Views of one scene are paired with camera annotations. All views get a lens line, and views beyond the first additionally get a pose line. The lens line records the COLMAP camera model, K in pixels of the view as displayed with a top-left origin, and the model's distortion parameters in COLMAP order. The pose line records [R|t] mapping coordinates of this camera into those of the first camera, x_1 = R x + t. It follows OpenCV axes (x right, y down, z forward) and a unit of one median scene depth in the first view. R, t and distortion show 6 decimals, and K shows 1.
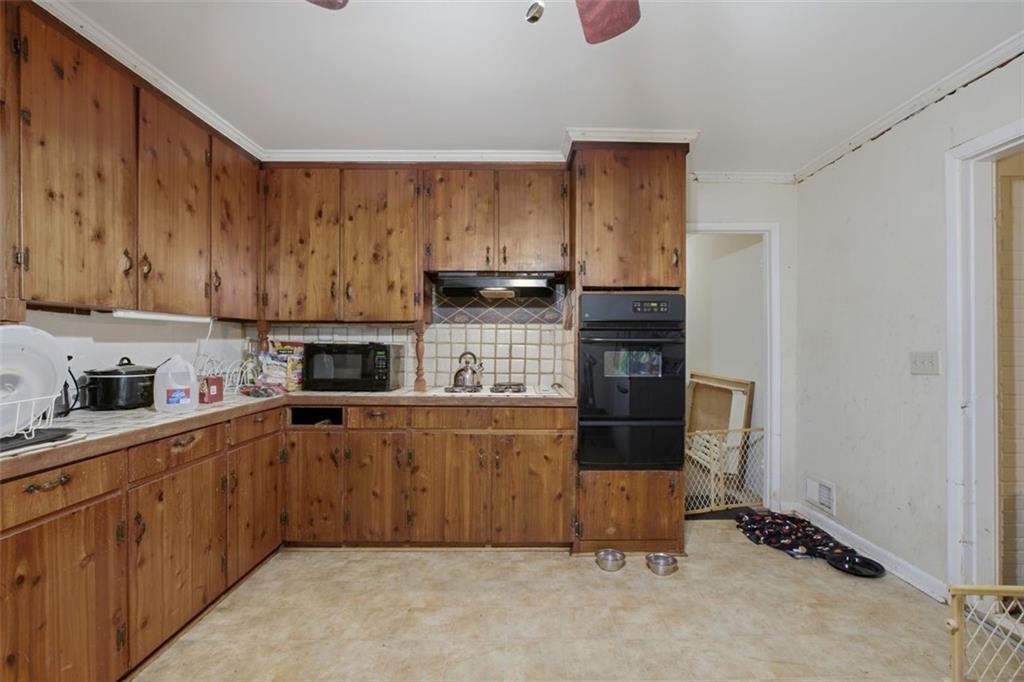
lens RADIAL K [[449.5, 0, 524.5], [0, 449.5, 344.1], [0, 0, 1]] dist [-0.020099, 0.006946]
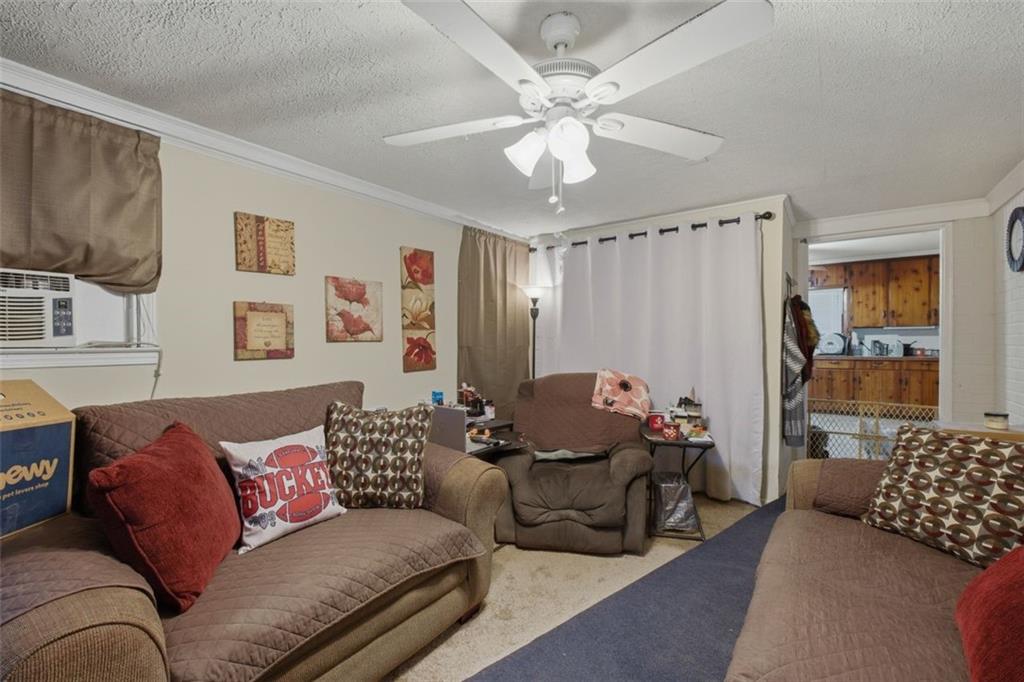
lens RADIAL K [[449.5, 0, 524.5], [0, 449.5, 344.1], [0, 0, 1]] dist [-0.020099, 0.006946]
pose [[-0.583342, 0.003736, -0.812218, 2.672410], [-0.001836, 0.999981, 0.005918, 0.031985], [0.812225, 0.004944, -0.583324, 0.535994]]
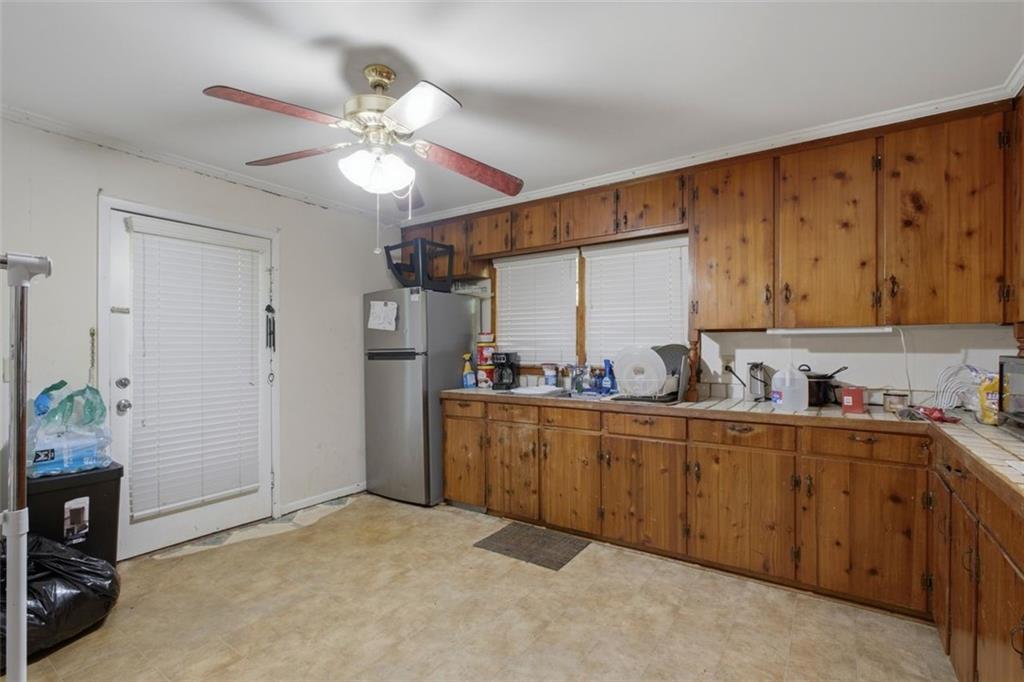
lens RADIAL K [[475.1, 0, 527.6], [0, 475.1, 348.2], [0, 0, 1]] dist [-0.002953, 0.000004]
pose [[-0.557775, -0.000952, -0.829992, 0.520005], [-0.002078, 0.999998, 0.000250, -0.012323], [0.829990, 0.001864, -0.557776, 0.872111]]
